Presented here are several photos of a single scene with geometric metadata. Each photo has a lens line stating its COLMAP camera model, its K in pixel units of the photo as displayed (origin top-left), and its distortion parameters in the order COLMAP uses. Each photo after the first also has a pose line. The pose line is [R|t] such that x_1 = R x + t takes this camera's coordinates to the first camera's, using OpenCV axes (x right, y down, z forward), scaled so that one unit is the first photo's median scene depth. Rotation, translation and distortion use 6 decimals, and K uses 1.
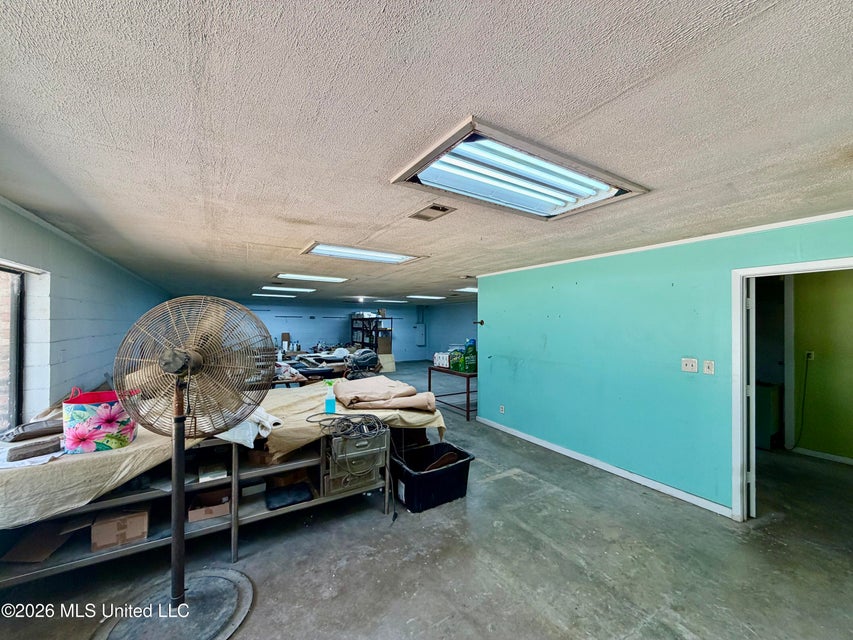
lens RADIAL K [[342.3, 0, 424.5], [0, 342.3, 319.6], [0, 0, 1]] dist [-0.009128, -0.000170]
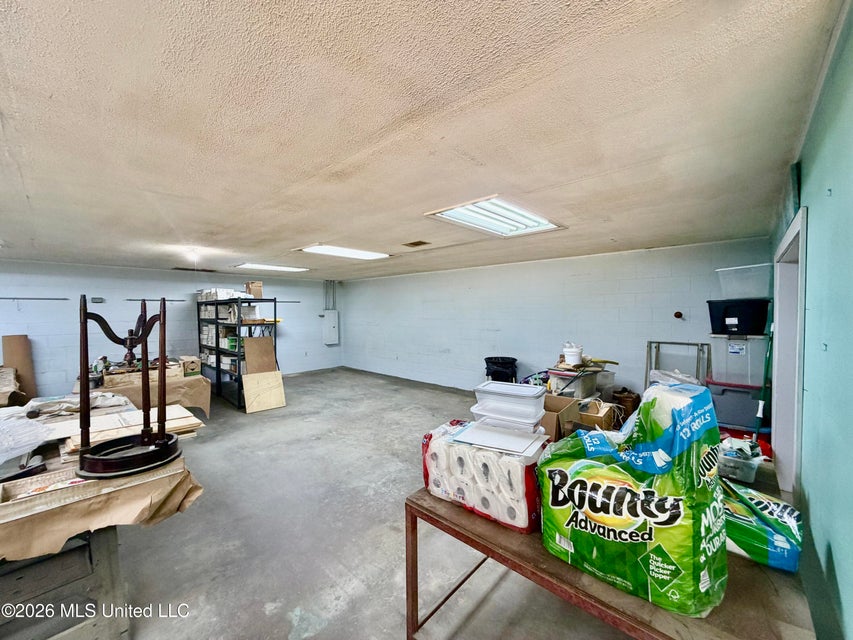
lens RADIAL K [[342.3, 0, 424.5], [0, 342.3, 319.6], [0, 0, 1]] dist [-0.009128, -0.000170]
pose [[0.963054, -0.023563, 0.268274, -0.039386], [0.012612, 0.999018, 0.042473, 0.014476], [-0.269012, -0.037521, 0.962406, 0.939233]]
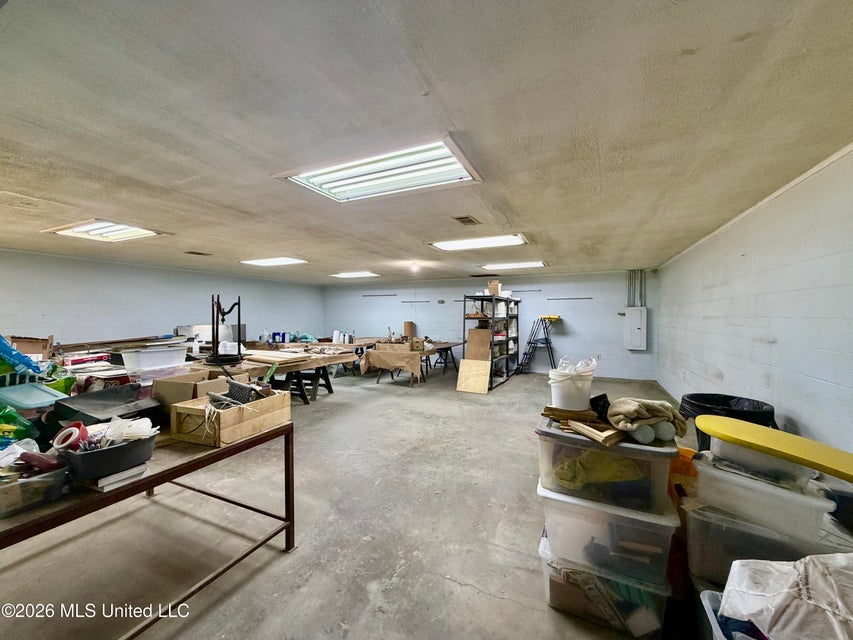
lens RADIAL K [[342.3, 0, 424.5], [0, 342.3, 319.6], [0, 0, 1]] dist [-0.009128, -0.000170]
pose [[0.551988, 0.003597, -0.833844, 0.642687], [0.013754, 0.999815, 0.013418, 0.054368], [0.833738, -0.018876, 0.551837, 1.259064]]
